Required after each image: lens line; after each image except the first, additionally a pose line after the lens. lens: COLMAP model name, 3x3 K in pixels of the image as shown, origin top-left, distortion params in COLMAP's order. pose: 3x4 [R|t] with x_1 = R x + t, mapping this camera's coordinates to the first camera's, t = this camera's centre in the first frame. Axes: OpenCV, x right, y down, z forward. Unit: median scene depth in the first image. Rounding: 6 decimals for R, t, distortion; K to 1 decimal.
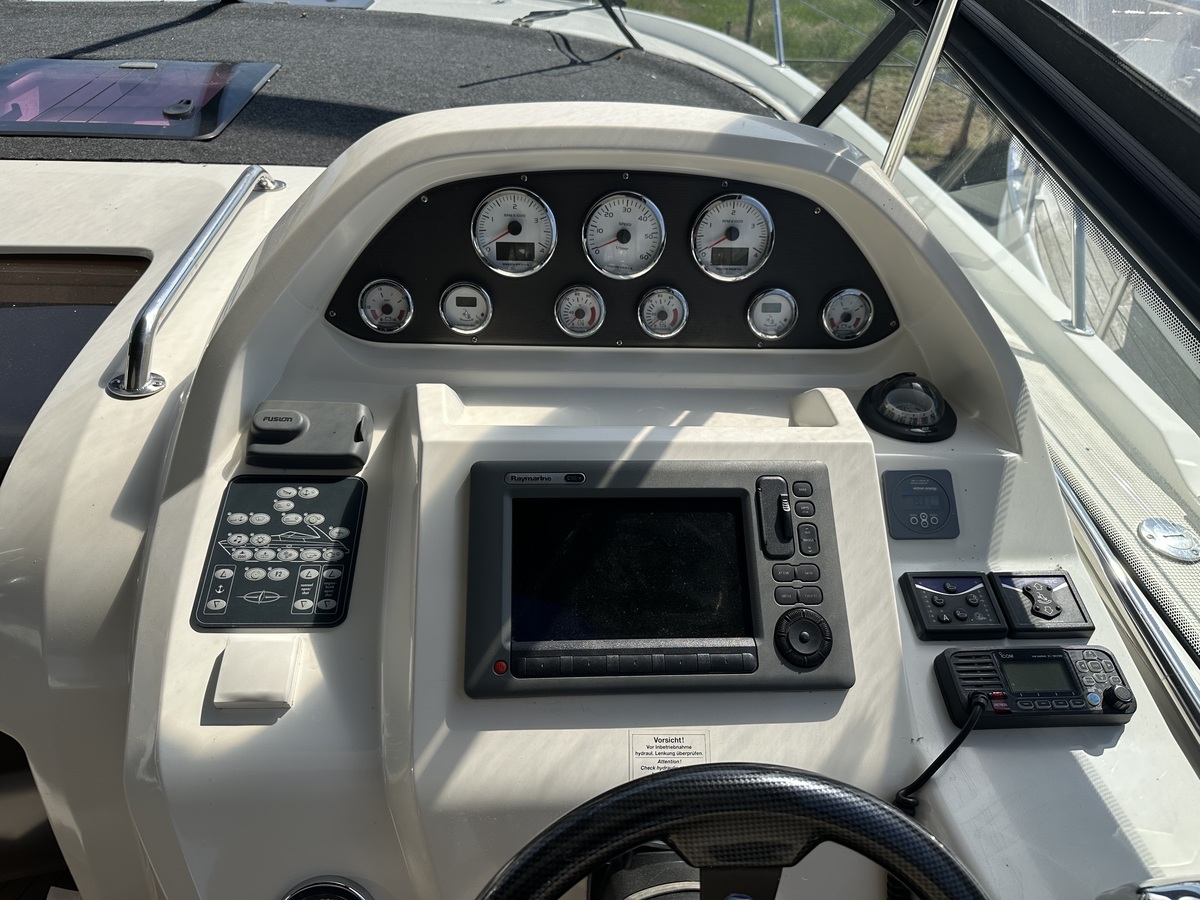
lens RADIAL K [[855.7, 0, 609.7], [0, 855.7, 451.8], [0, 0, 1]] dist [0.025025, -0.043470]
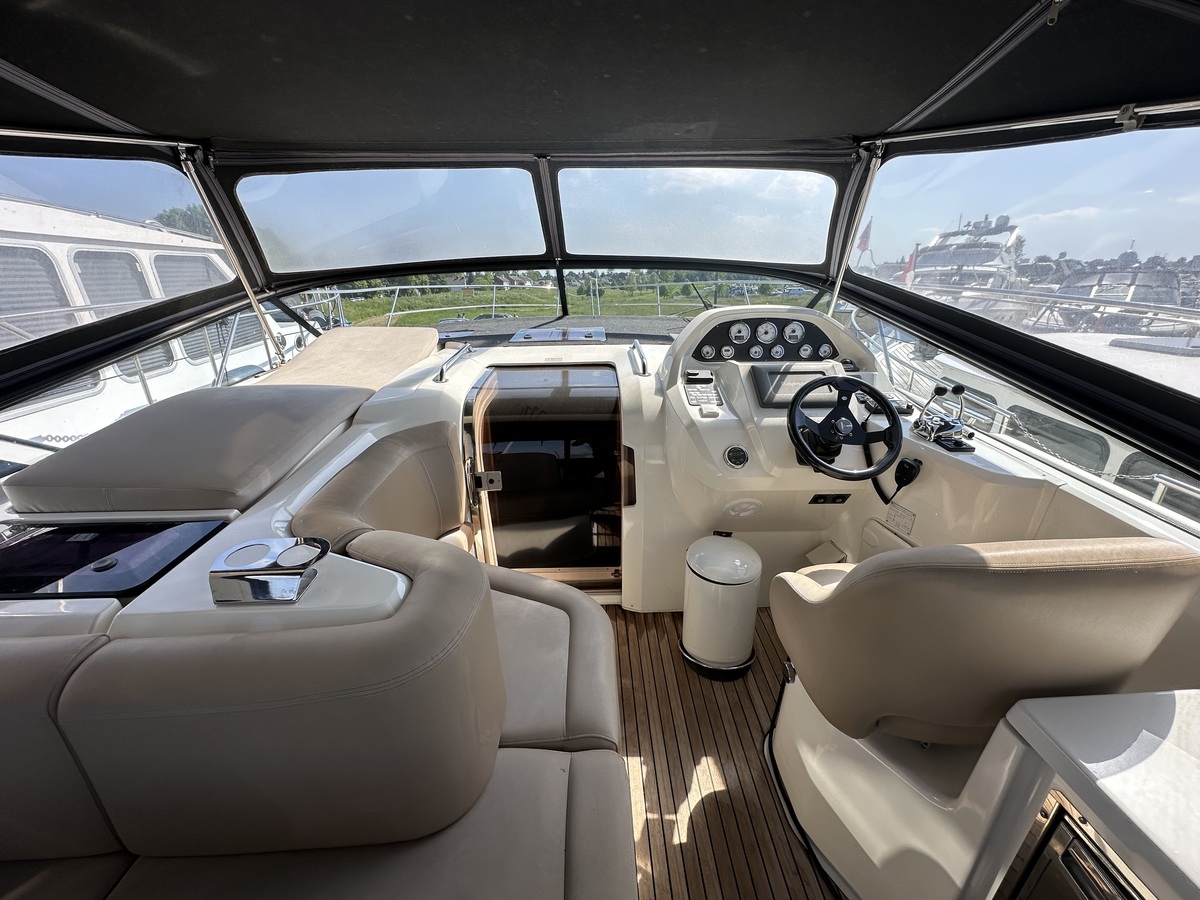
lens RADIAL K [[478.7, 0, 600.9], [0, 478.7, 450.6], [0, 0, 1]] dist [-0.004318, 0.000412]
pose [[0.997183, -0.037694, -0.064842, -0.680909], [0.020299, 0.967906, -0.250492, 0.889856], [0.072203, 0.248471, 0.965945, -1.162973]]
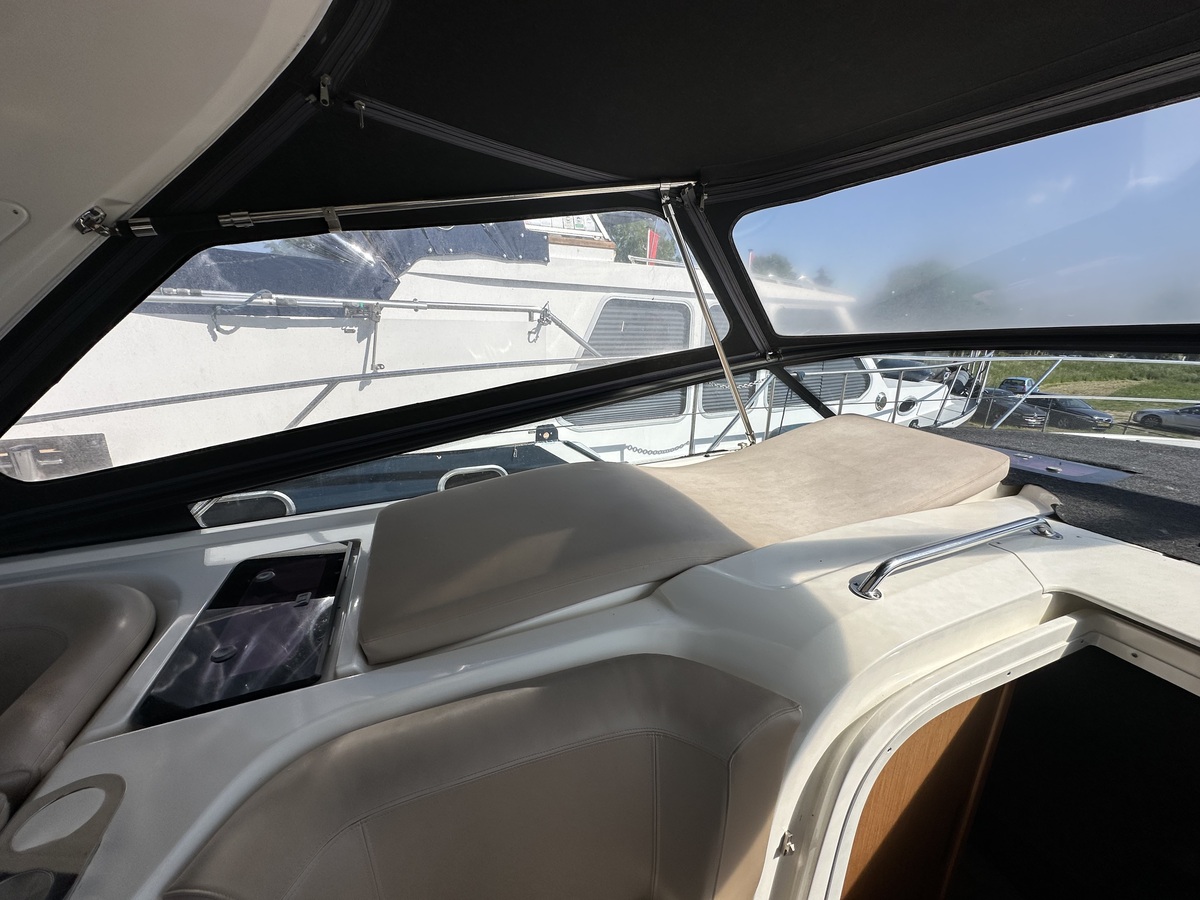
lens RADIAL K [[478.7, 0, 600.4], [0, 478.7, 449.9], [0, 0, 1]] dist [-0.004318, 0.000412]
pose [[0.291150, 0.219986, -0.931041, -0.852925], [-0.557141, 0.830129, 0.021916, -0.013483], [0.777705, 0.512340, 0.364255, -0.026508]]
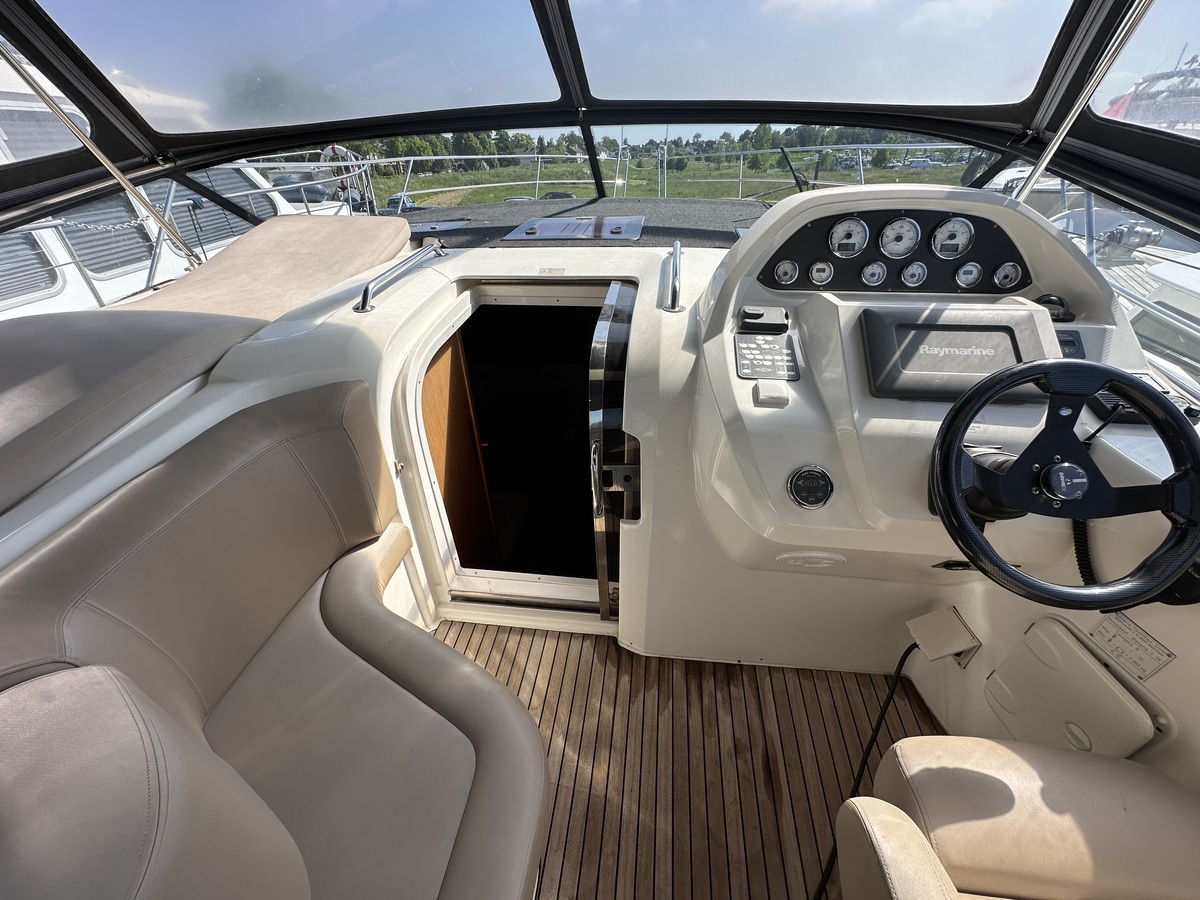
lens RADIAL K [[478.7, 0, 601.0], [0, 478.7, 450.4], [0, 0, 1]] dist [-0.004318, 0.000412]
pose [[0.978611, 0.048699, -0.199871, -0.506783], [-0.056202, 0.997905, -0.032034, 0.414479], [0.197892, 0.042582, 0.979298, -0.380856]]
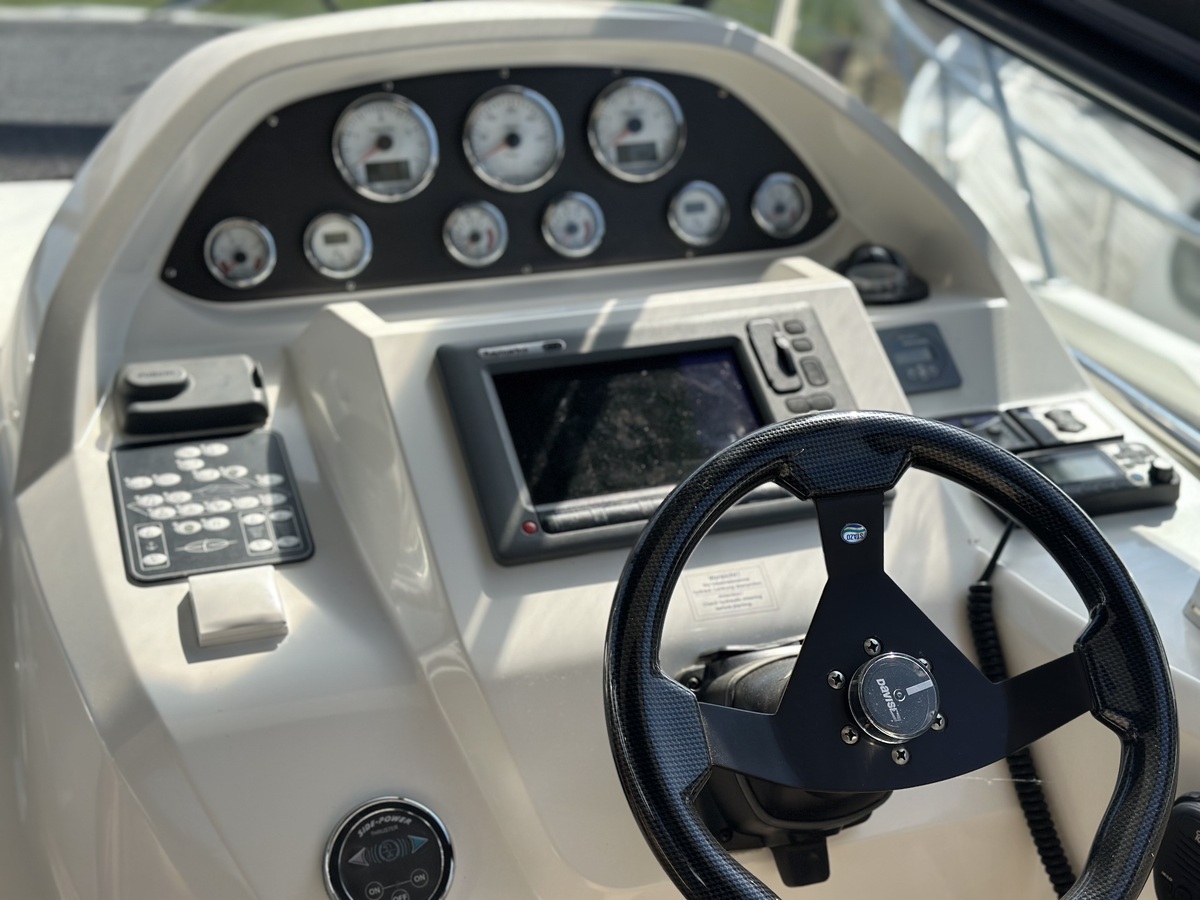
lens RADIAL K [[1687.5, 0, 599.8], [0, 1687.5, 459.4], [0, 0, 1]] dist [0.109283, 0.000000]
pose [[0.962719, -0.152349, 0.223524, -0.345925], [0.199586, 0.957810, -0.206796, 0.440847], [-0.182588, 0.243699, 0.952509, -0.563110]]
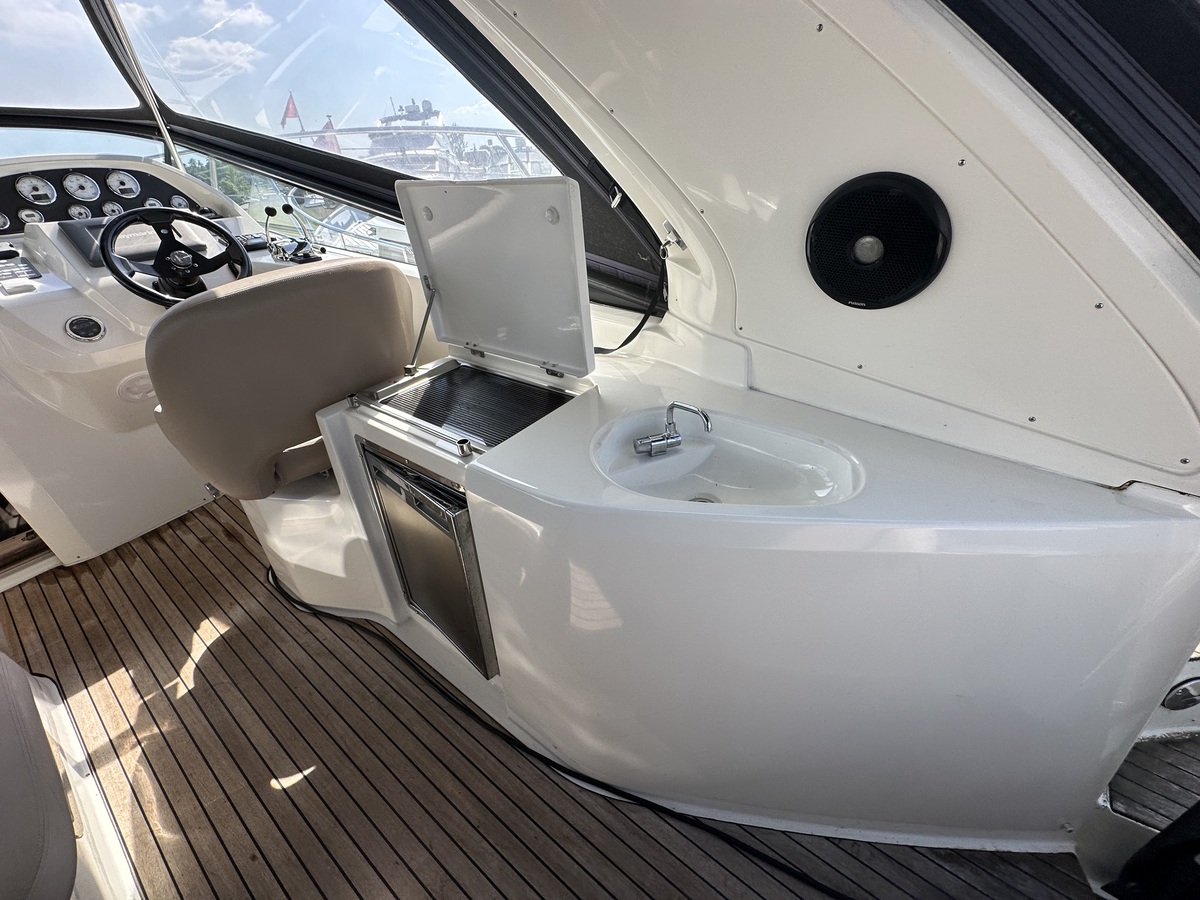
lens RADIAL K [[478.7, 0, 600.1], [0, 478.7, 449.7], [0, 0, 1]] dist [-0.004318, 0.000412]
pose [[0.645444, -0.472801, 0.599885, -0.294965], [0.502165, 0.854461, 0.133143, 1.482513], [-0.575528, 0.215305, 0.788930, -1.496487]]
